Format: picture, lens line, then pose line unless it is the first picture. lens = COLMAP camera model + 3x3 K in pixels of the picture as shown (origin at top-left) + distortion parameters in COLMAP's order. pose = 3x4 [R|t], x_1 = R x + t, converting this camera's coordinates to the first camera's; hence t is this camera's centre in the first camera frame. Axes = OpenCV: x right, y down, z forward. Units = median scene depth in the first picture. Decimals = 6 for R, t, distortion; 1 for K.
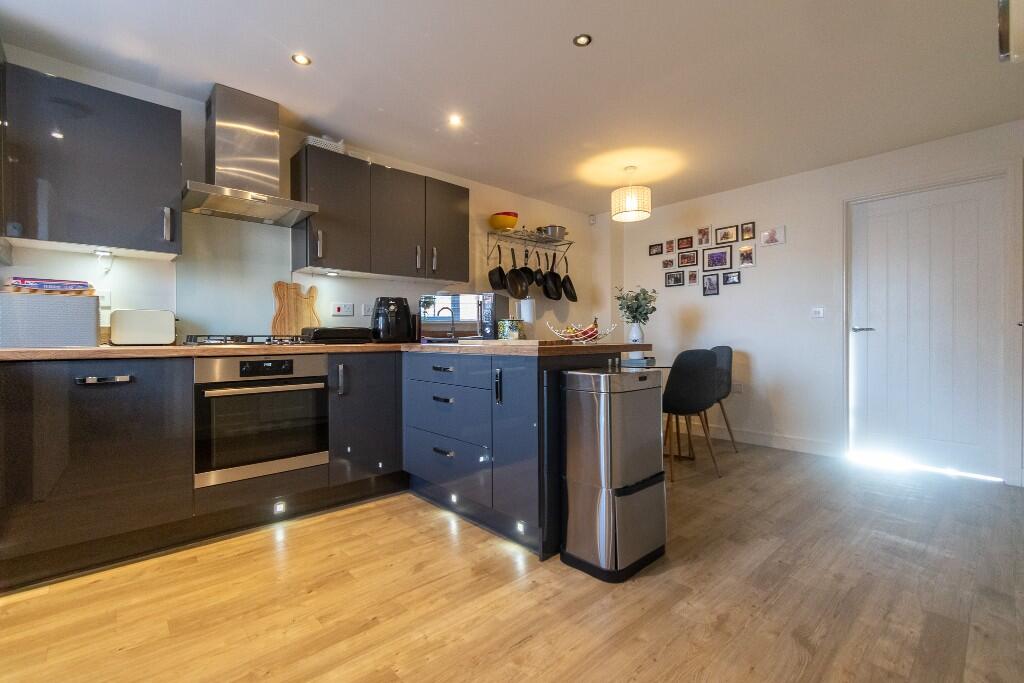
lens RADIAL K [[452.0, 0, 509.8], [0, 452.0, 339.5], [0, 0, 1]] dist [0.009156, -0.001619]
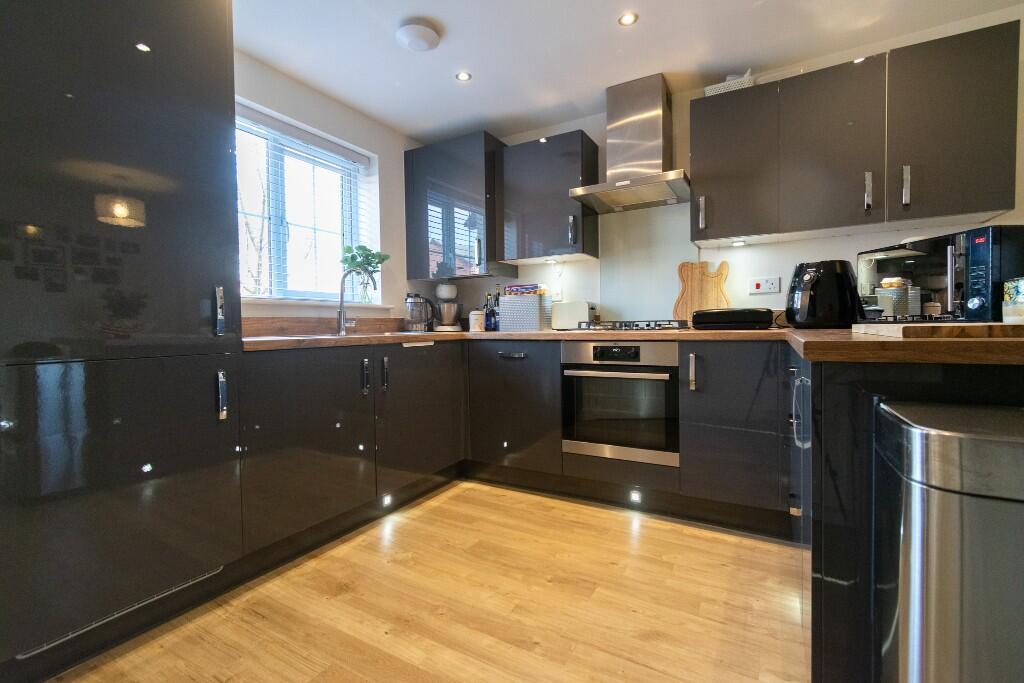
lens RADIAL K [[452.0, 0, 514.1], [0, 452.0, 339.2], [0, 0, 1]] dist [0.009156, -0.001619]
pose [[0.310071, 0.026802, -0.950336, 0.290070], [0.008907, 0.999477, 0.031094, -0.001860], [0.950672, -0.018106, 0.309670, 0.396431]]
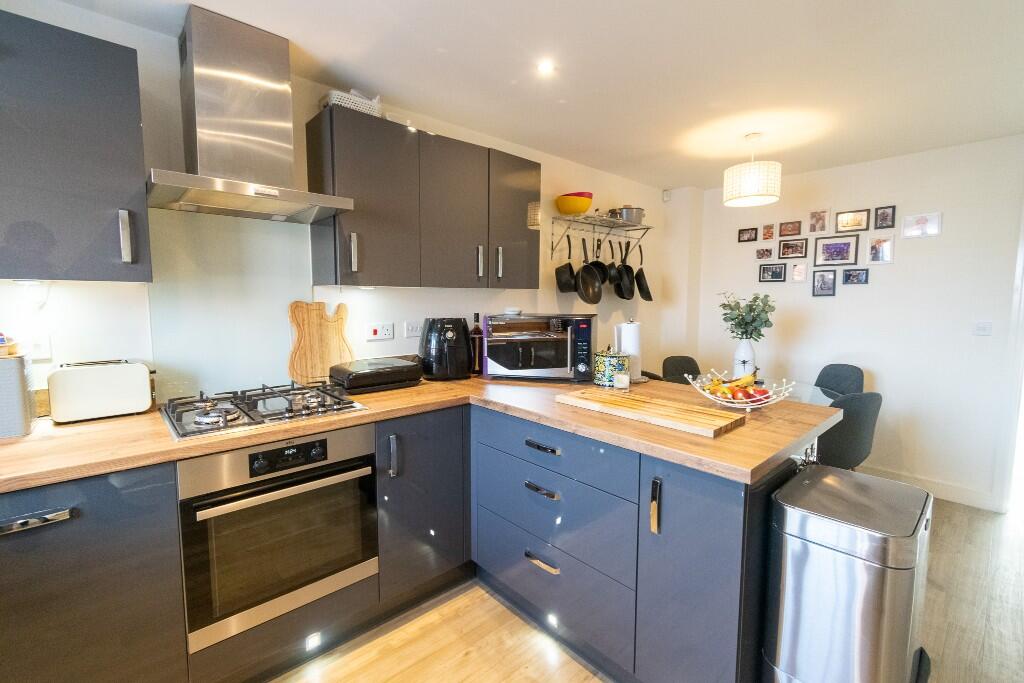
lens RADIAL K [[452.0, 0, 510.4], [0, 452.0, 338.5], [0, 0, 1]] dist [0.009156, -0.001619]
pose [[0.999972, 0.007310, -0.001616, -0.177191], [-0.007137, 0.995971, 0.089396, -0.144450], [0.002263, -0.089382, 0.995995, 0.295050]]
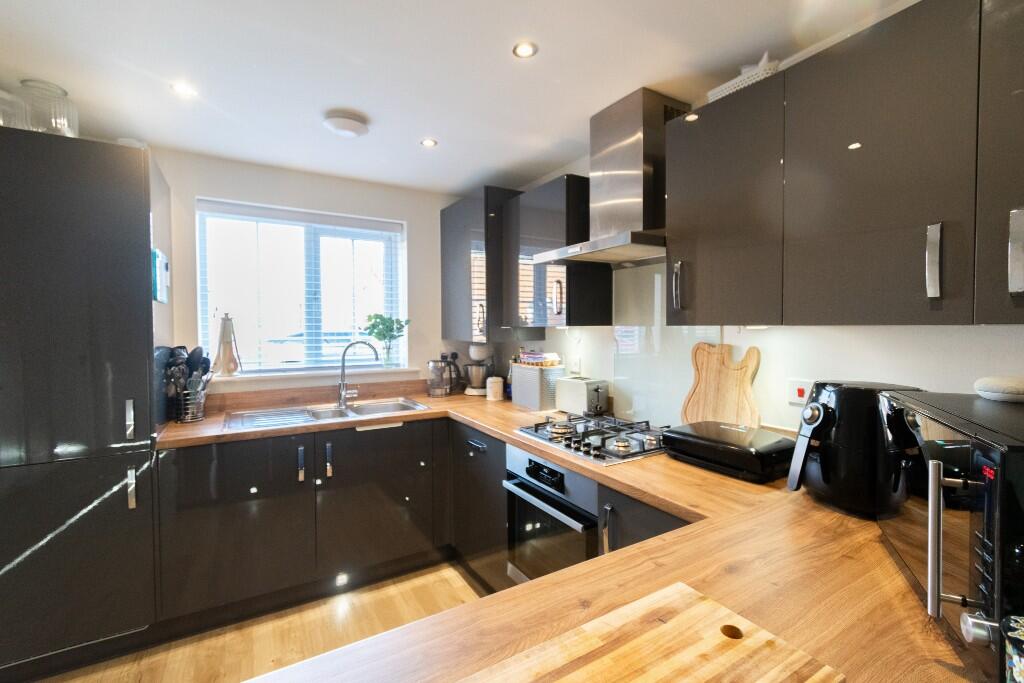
lens RADIAL K [[452.0, 0, 517.2], [0, 452.0, 343.0], [0, 0, 1]] dist [0.009156, -0.001619]
pose [[-0.189295, 0.037708, -0.981196, 0.187293], [-0.001750, 0.999248, 0.038739, -0.160856], [0.981919, 0.009050, -0.189086, 0.915026]]
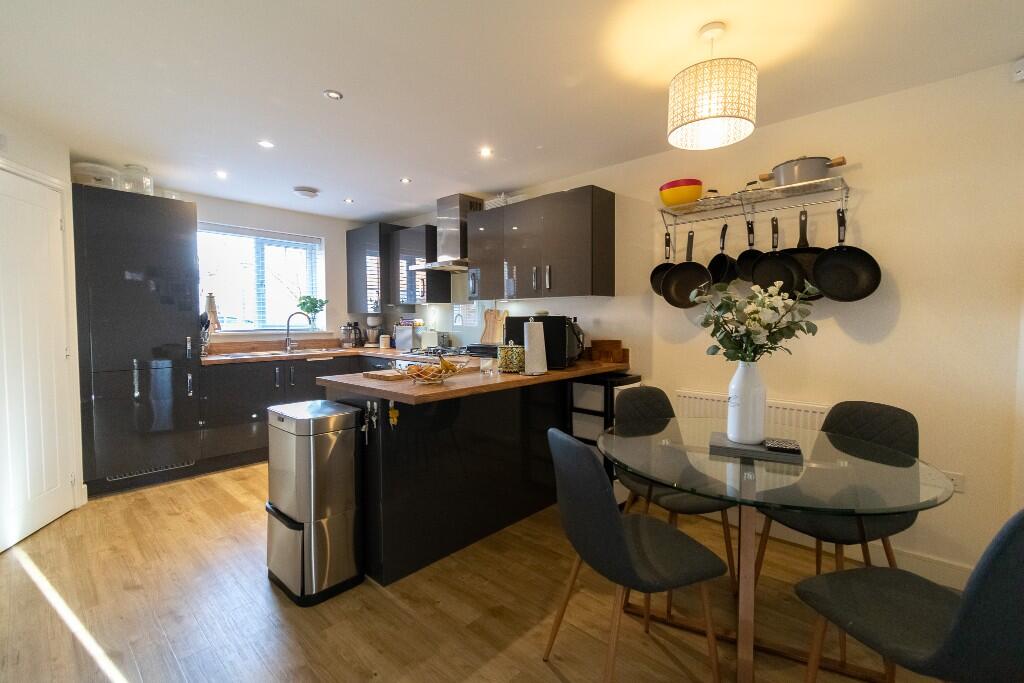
lens RADIAL K [[452.0, 0, 514.9], [0, 452.0, 340.3], [0, 0, 1]] dist [0.009156, -0.001619]
pose [[0.091530, 0.047706, -0.994659, 0.975750], [-0.003414, 0.998861, 0.047593, -0.105019], [0.995796, -0.000960, 0.091588, 1.010119]]
